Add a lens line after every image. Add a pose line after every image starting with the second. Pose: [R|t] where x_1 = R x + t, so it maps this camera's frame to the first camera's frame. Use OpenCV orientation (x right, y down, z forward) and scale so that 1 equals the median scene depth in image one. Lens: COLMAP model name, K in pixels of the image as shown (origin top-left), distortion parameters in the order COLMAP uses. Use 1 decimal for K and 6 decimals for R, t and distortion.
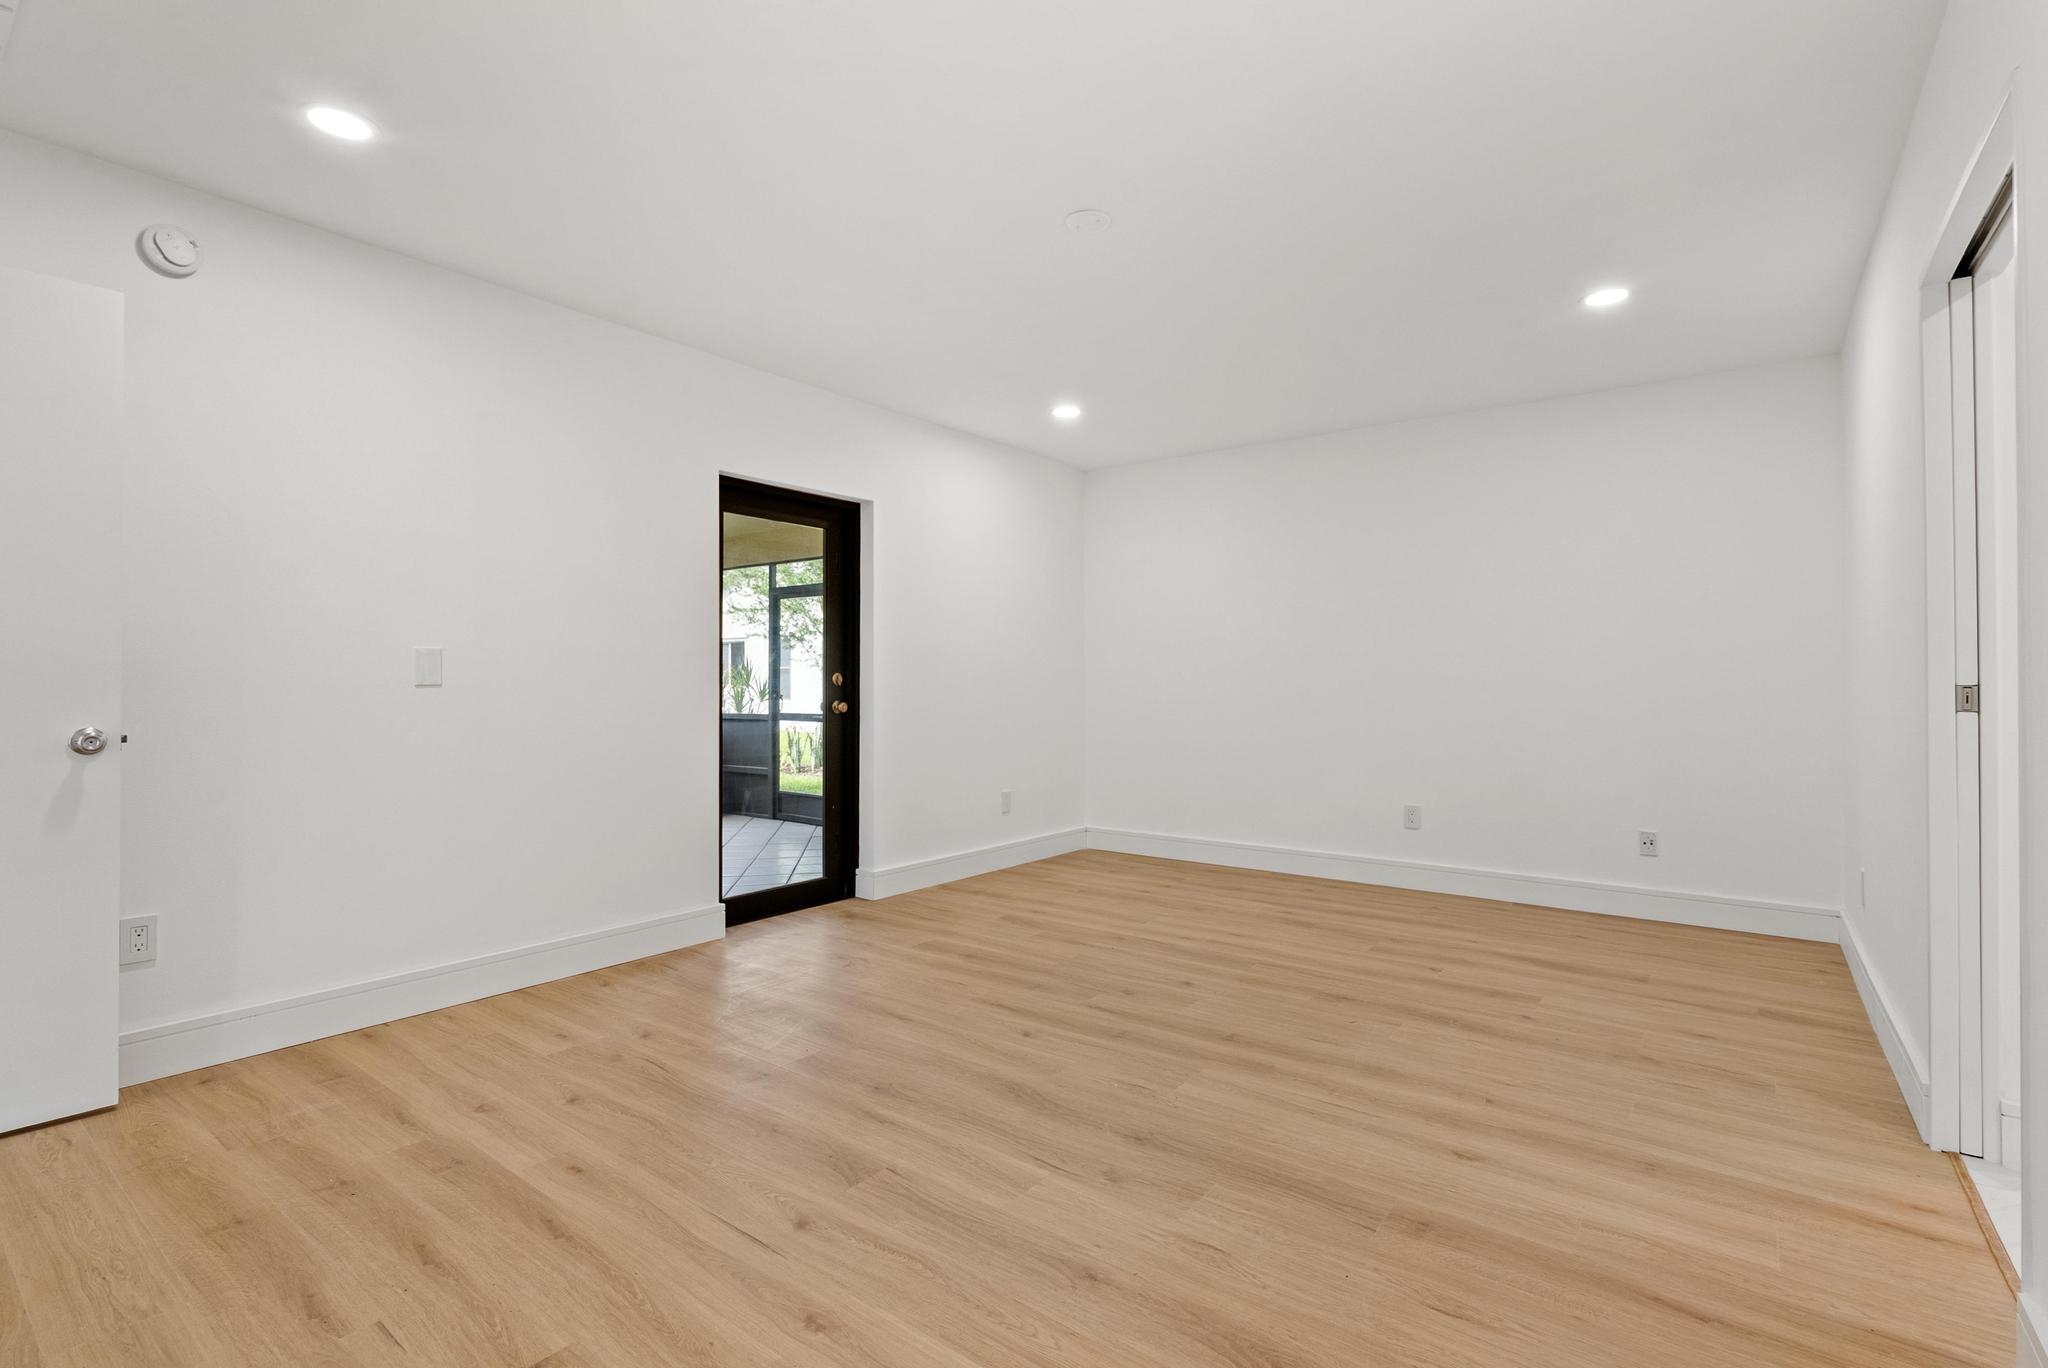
lens RADIAL K [[927.0, 0, 1024.0], [0, 927.0, 684.0], [0, 0, 1]] dist [-0.003546, 0.001286]
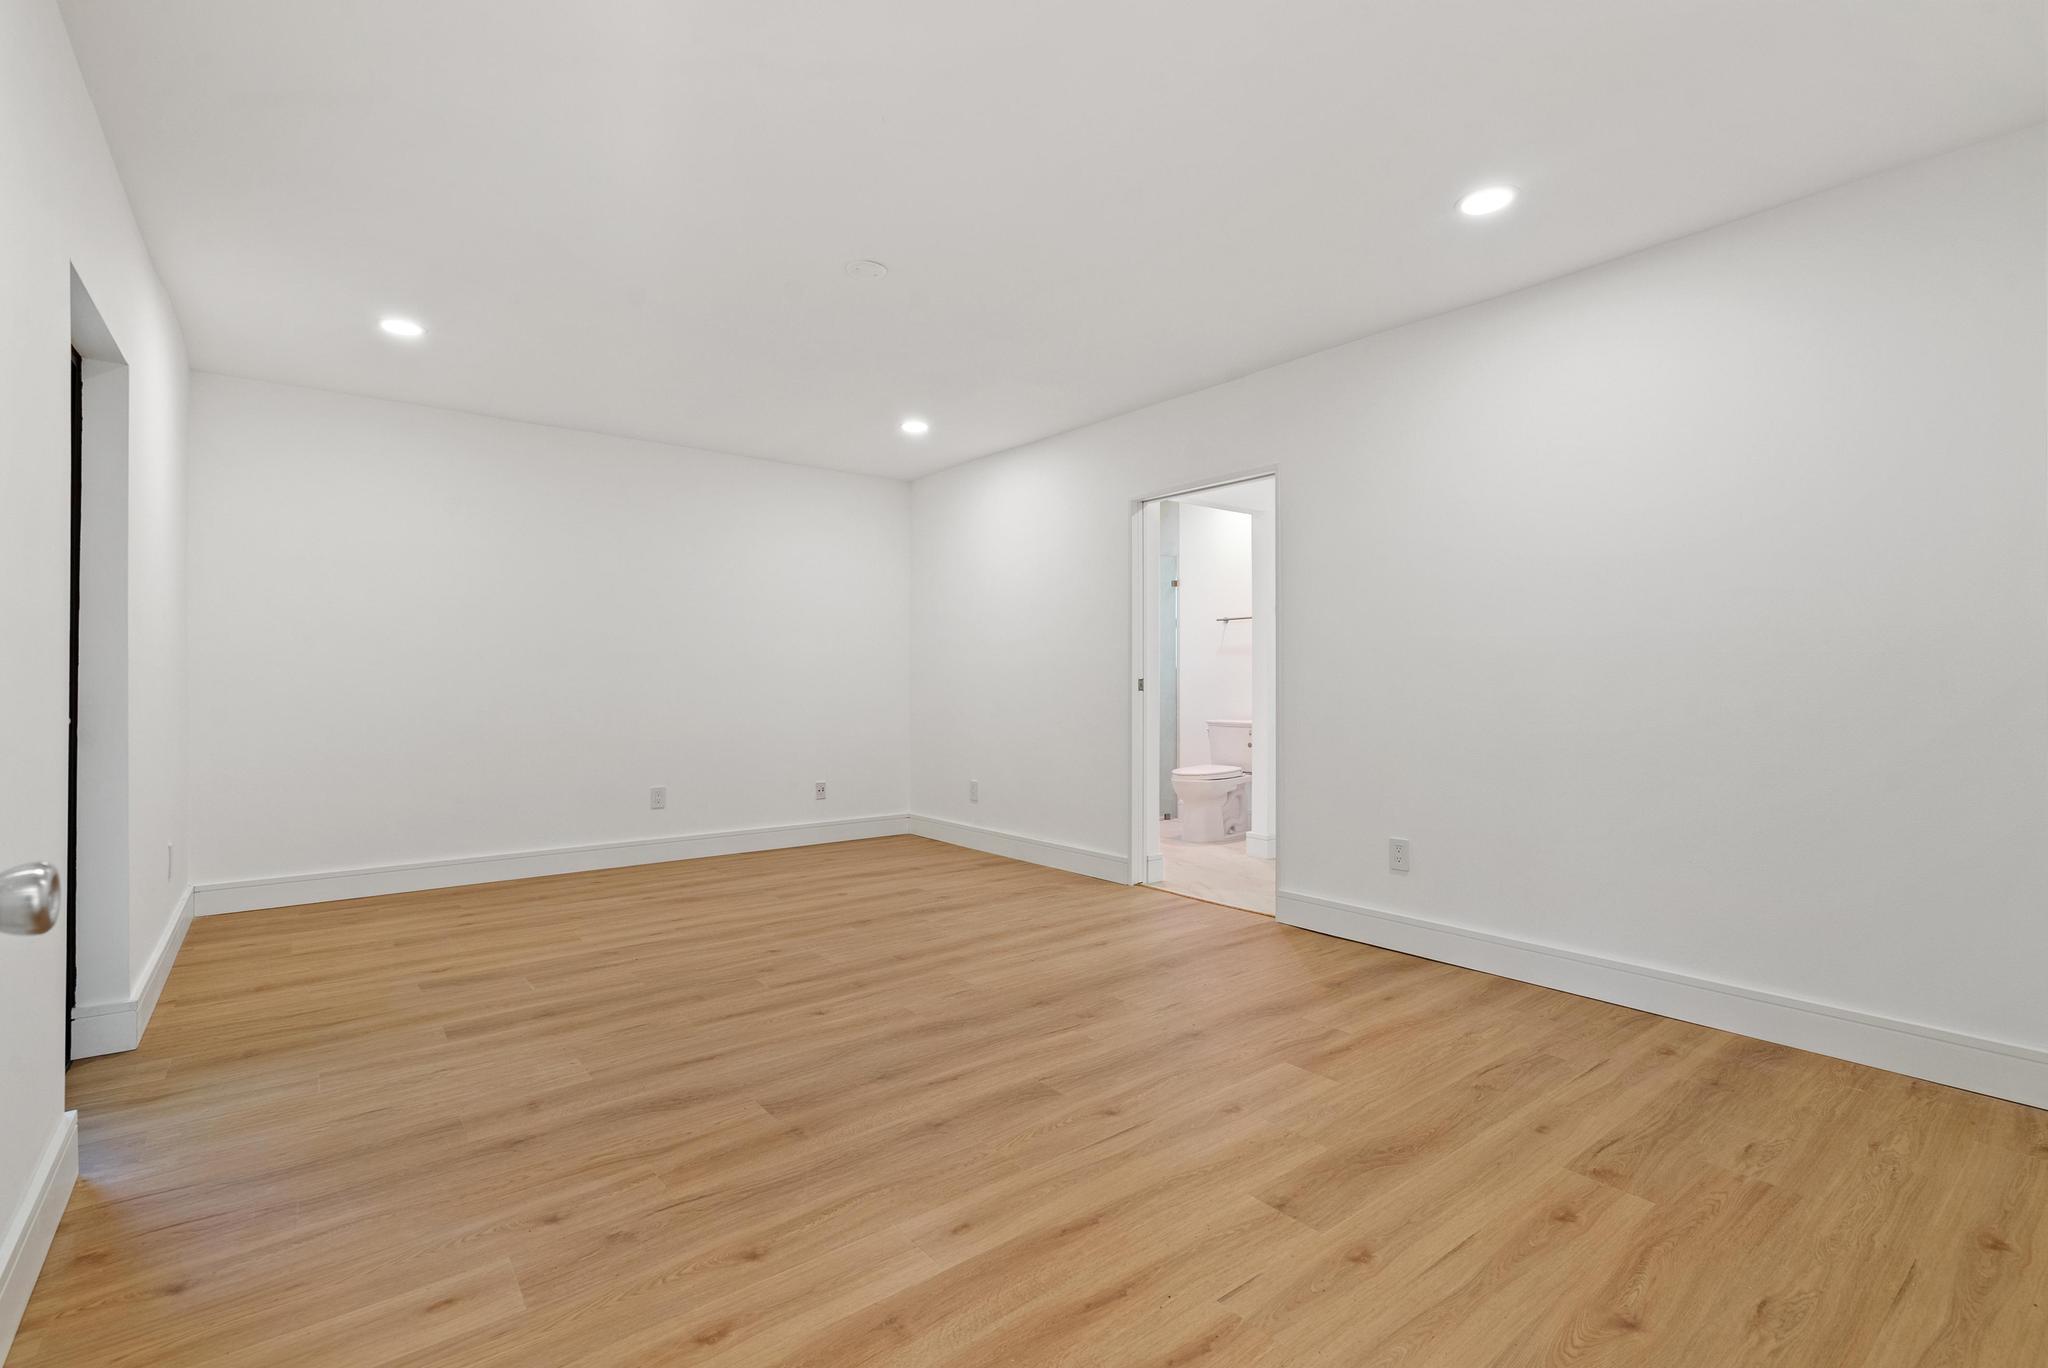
lens RADIAL K [[927.0, 0, 1024.0], [0, 927.0, 684.0], [0, 0, 1]] dist [-0.003546, 0.001286]
pose [[0.246195, -0.002412, 0.969217, -0.963446], [-0.002910, 0.999991, 0.003228, 0.005002], [-0.969216, -0.003615, 0.246186, 0.532613]]
